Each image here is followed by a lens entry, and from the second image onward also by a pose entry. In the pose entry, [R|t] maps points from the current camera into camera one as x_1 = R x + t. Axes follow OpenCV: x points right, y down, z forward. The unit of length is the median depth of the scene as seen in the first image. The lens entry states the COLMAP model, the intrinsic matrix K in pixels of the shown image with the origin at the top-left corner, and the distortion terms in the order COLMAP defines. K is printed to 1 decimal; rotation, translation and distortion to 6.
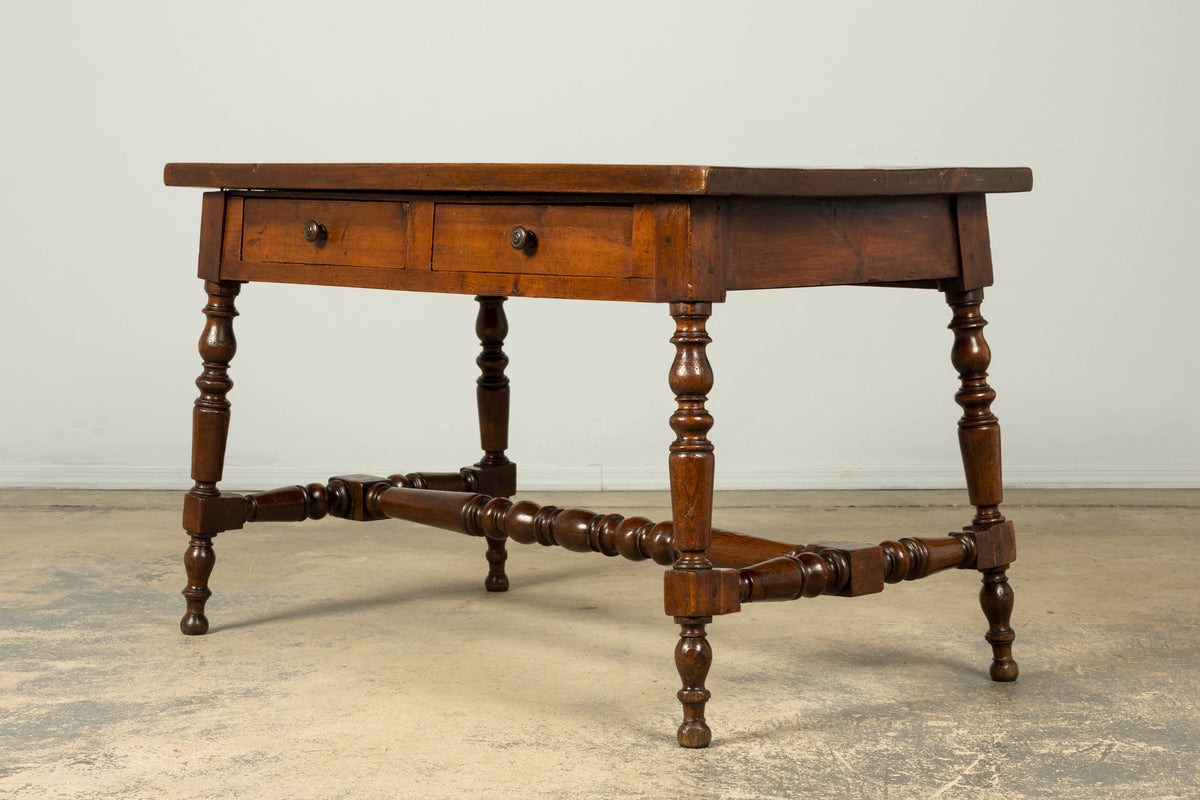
lens RADIAL K [[2675.7, 0, 614.9], [0, 2675.7, 464.2], [0, 0, 1]] dist [-0.000706, 0.132681]
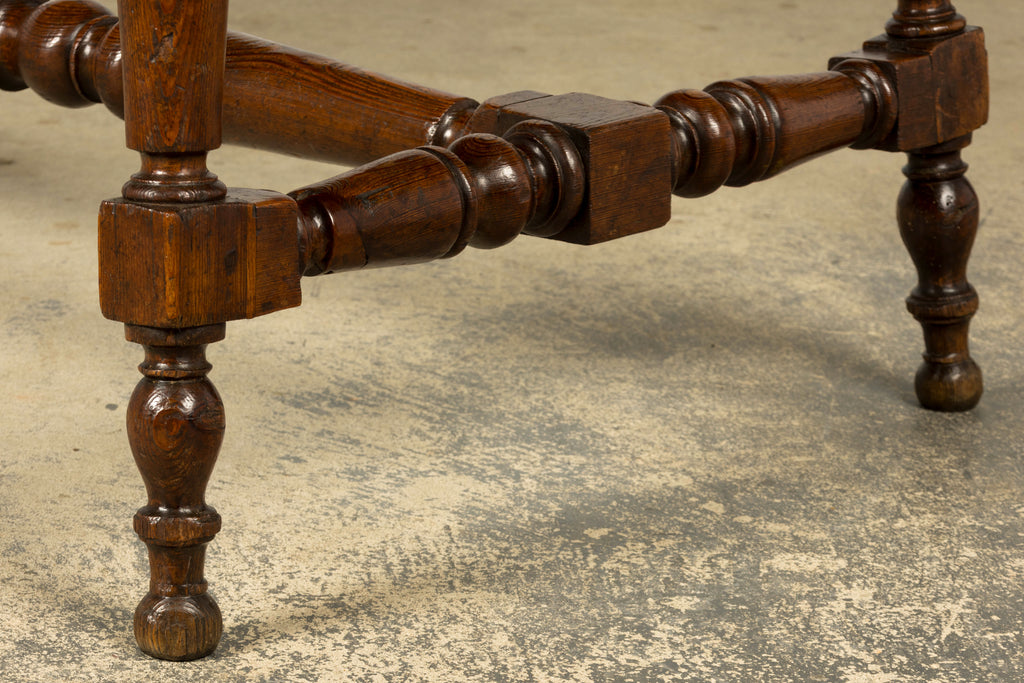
lens RADIAL K [[4029.9, 0, 495.1], [0, 4029.9, 418.8], [0, 0, 1]] dist [-0.106376, 0.998792]
pose [[0.997832, 0.003584, 0.065716, 0.033909], [-0.015587, 0.982976, 0.183074, -0.032401], [-0.063941, -0.183701, 0.980900, 0.393882]]
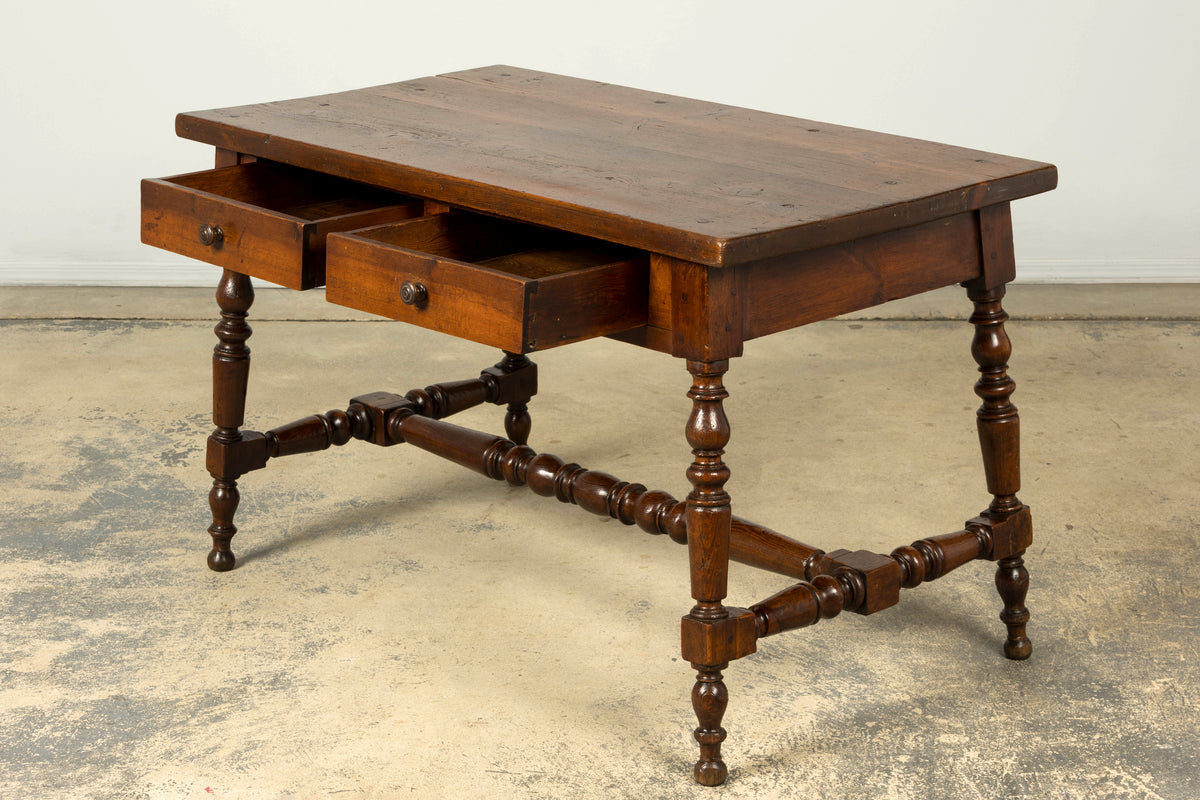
lens RADIAL K [[2739.6, 0, 600.0], [0, 2739.6, 400.0], [0, 0, 1]] dist [-0.004648, 0.019061]
pose [[0.999826, -0.002937, -0.018418, 0.006389], [0.006411, 0.981471, 0.191502, -0.220051], [0.017514, -0.191587, 0.981319, -0.005055]]
